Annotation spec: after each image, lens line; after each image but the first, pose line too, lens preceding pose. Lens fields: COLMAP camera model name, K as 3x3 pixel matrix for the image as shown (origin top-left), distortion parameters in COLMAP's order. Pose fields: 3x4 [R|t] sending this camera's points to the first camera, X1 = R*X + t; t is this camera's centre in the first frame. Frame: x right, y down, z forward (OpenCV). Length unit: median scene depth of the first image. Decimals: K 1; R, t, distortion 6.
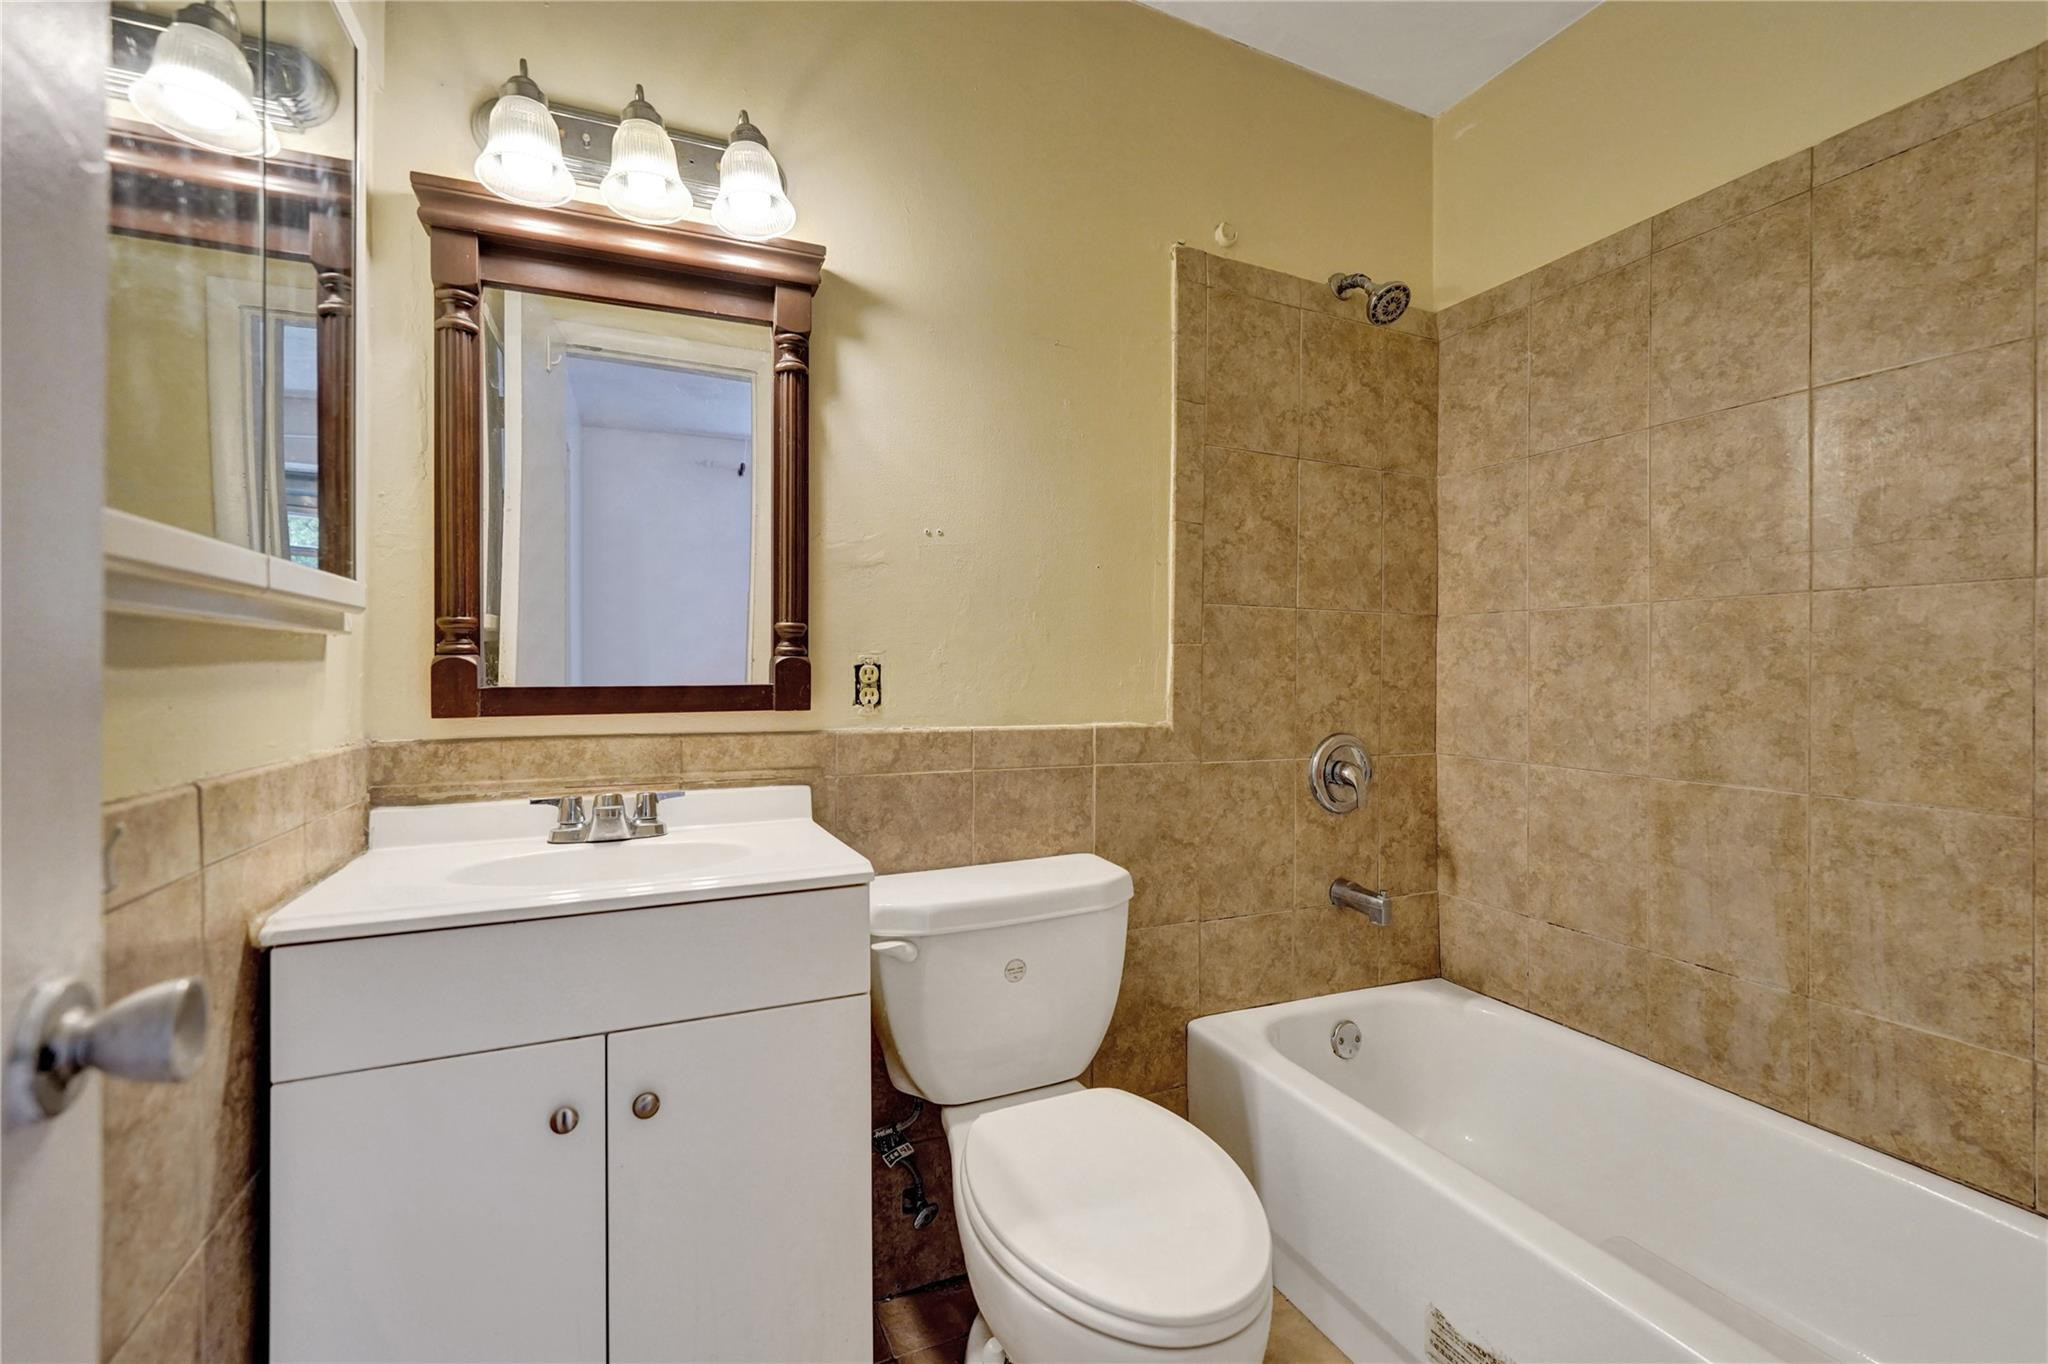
lens RADIAL K [[853.9, 0, 1015.3], [0, 853.9, 669.2], [0, 0, 1]] dist [-0.011198, -0.000191]
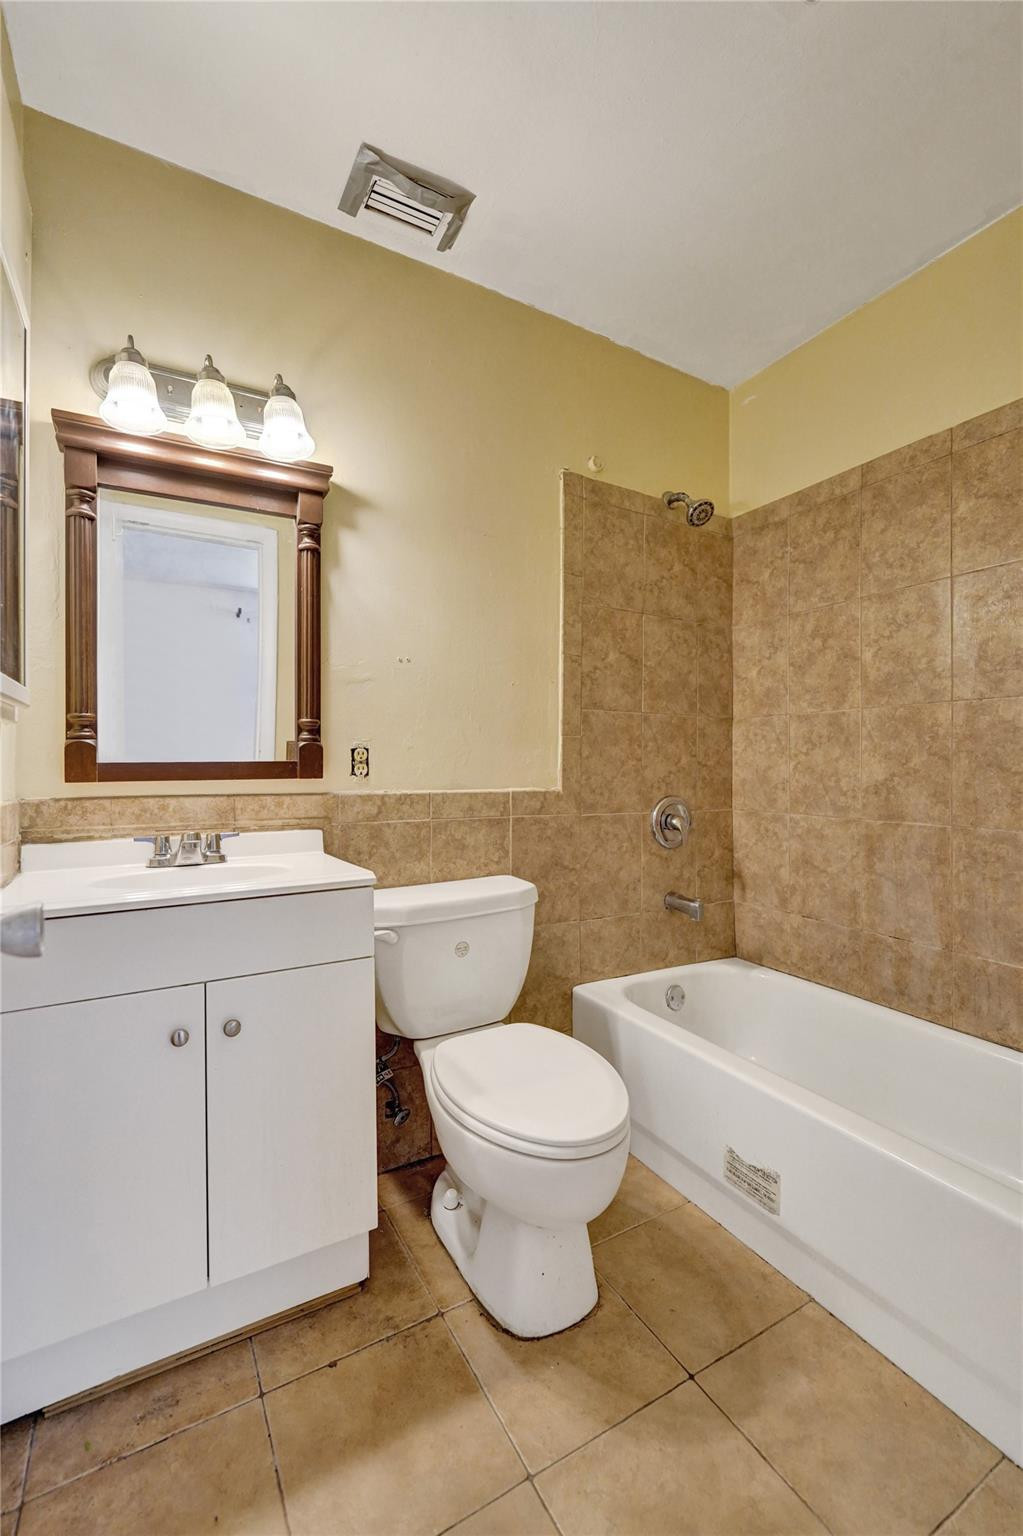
lens RADIAL K [[640.5, 0, 490.5], [0, 640.5, 765.7], [0, 0, 1]] dist [-0.011198, -0.000191]
pose [[0.996184, -0.003720, 0.087195, -0.044849], [0.003759, 0.999993, -0.000287, 0.026400], [-0.087194, 0.000614, 0.996191, -0.128664]]
